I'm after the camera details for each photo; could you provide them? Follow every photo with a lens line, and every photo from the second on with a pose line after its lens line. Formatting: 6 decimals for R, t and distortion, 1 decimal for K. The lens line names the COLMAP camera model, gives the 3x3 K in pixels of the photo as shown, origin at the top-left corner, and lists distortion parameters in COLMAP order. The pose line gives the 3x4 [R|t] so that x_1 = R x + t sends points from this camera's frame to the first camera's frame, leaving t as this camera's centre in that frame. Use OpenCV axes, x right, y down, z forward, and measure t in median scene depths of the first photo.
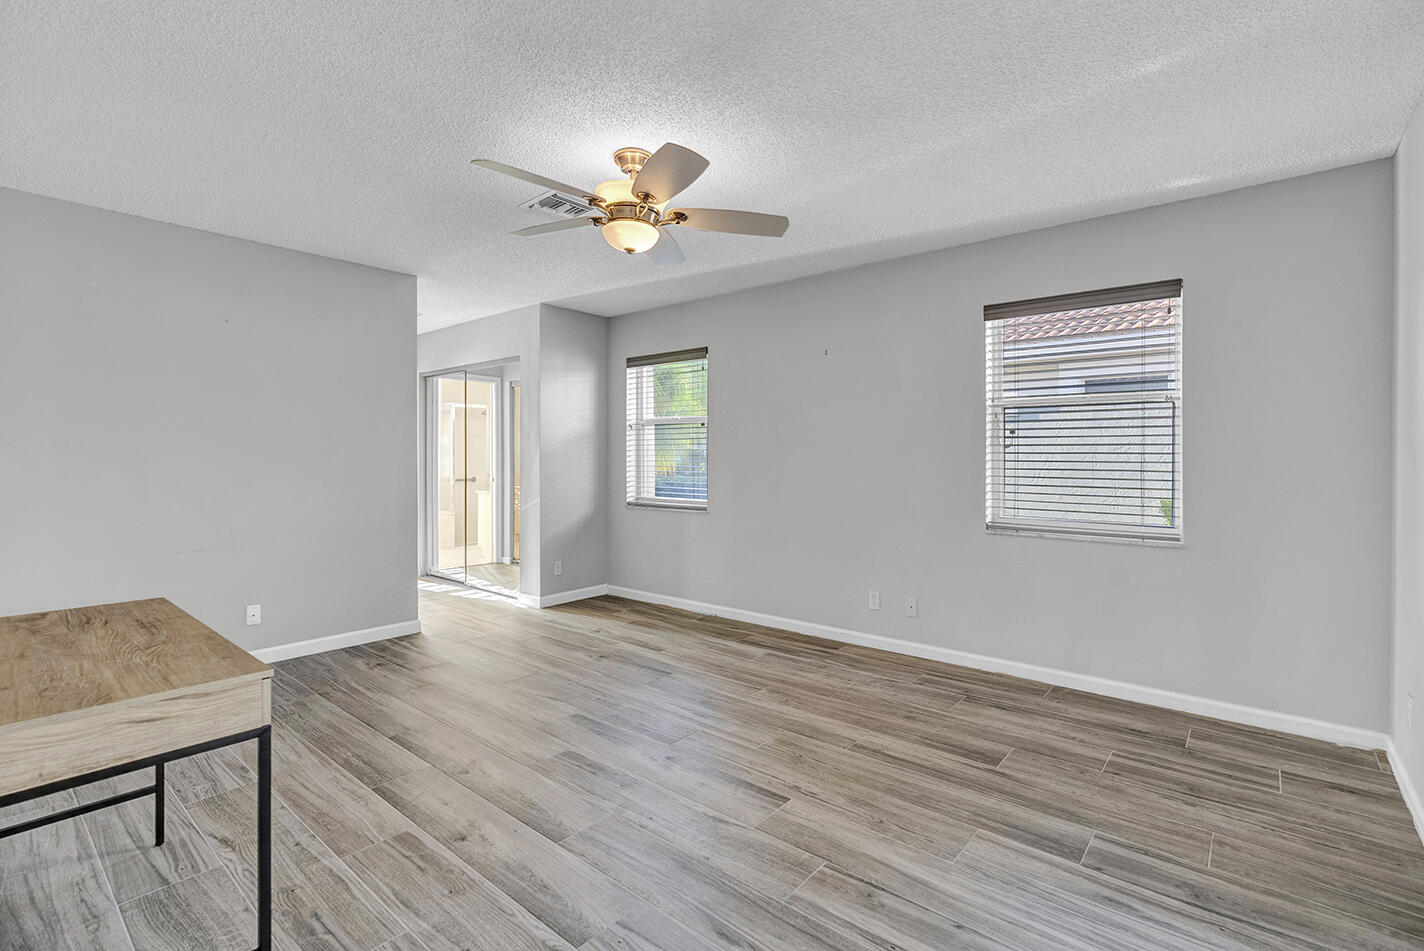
lens RADIAL K [[659.3, 0, 728.6], [0, 659.3, 476.0], [0, 0, 1]] dist [-0.008642, 0.003586]
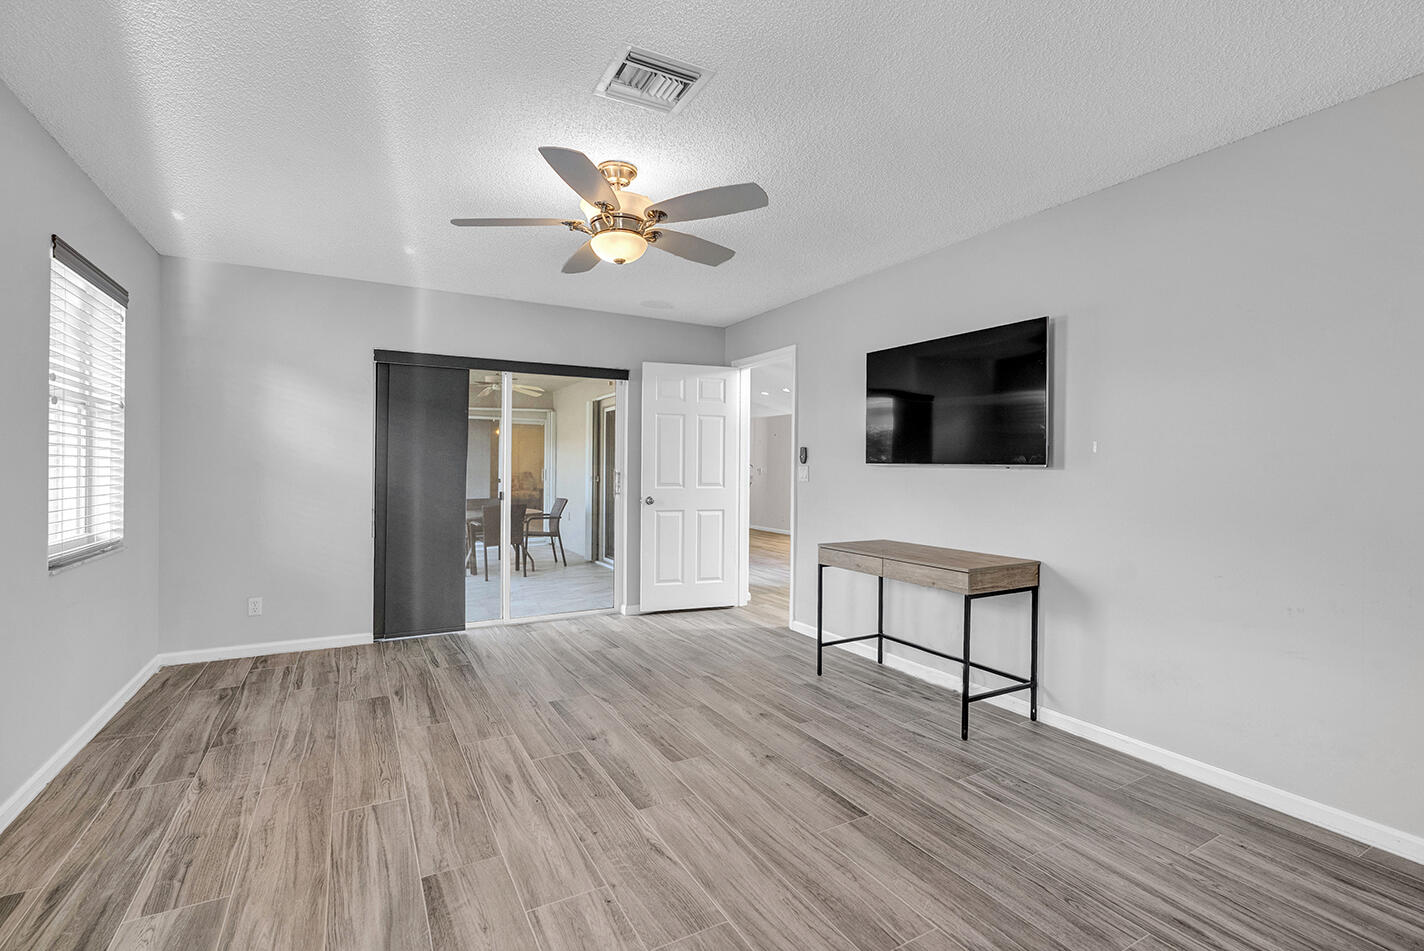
lens RADIAL K [[659.3, 0, 715.4], [0, 659.3, 464.7], [0, 0, 1]] dist [-0.008642, 0.003586]
pose [[-0.931306, -0.004756, 0.364207, -0.581238], [0.003048, 0.999778, 0.020849, -0.044361], [-0.364226, 0.020527, -0.931084, 1.660123]]
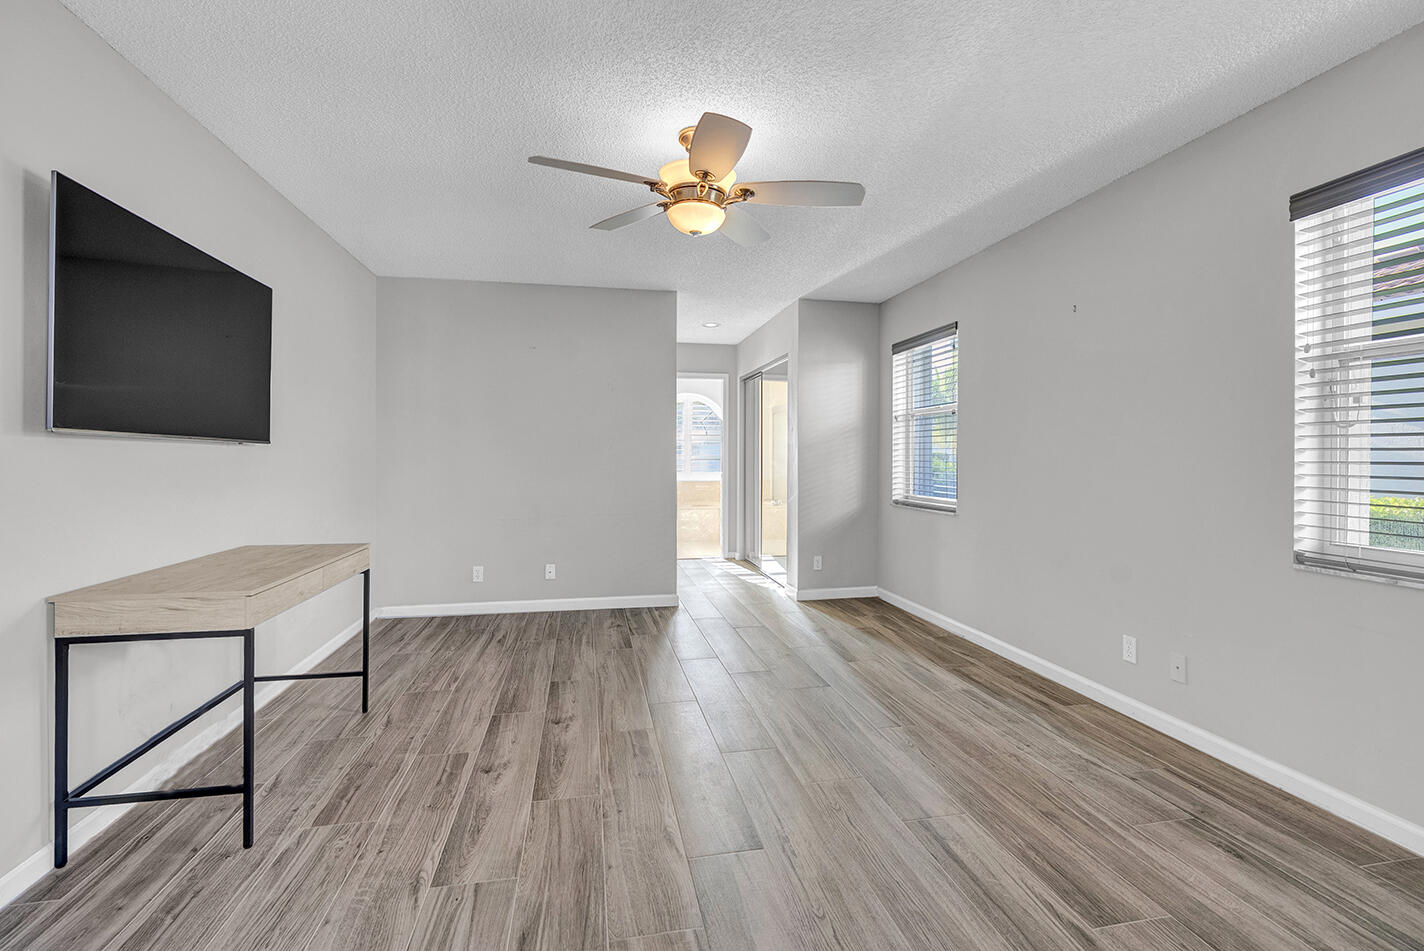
lens RADIAL K [[659.3, 0, 718.4], [0, 659.3, 471.3], [0, 0, 1]] dist [-0.008642, 0.003586]
pose [[0.779231, 0.014091, -0.626578, 0.429415], [-0.018391, 0.999831, -0.000387, 0.008122], [0.626467, 0.011825, 0.779358, 0.229784]]
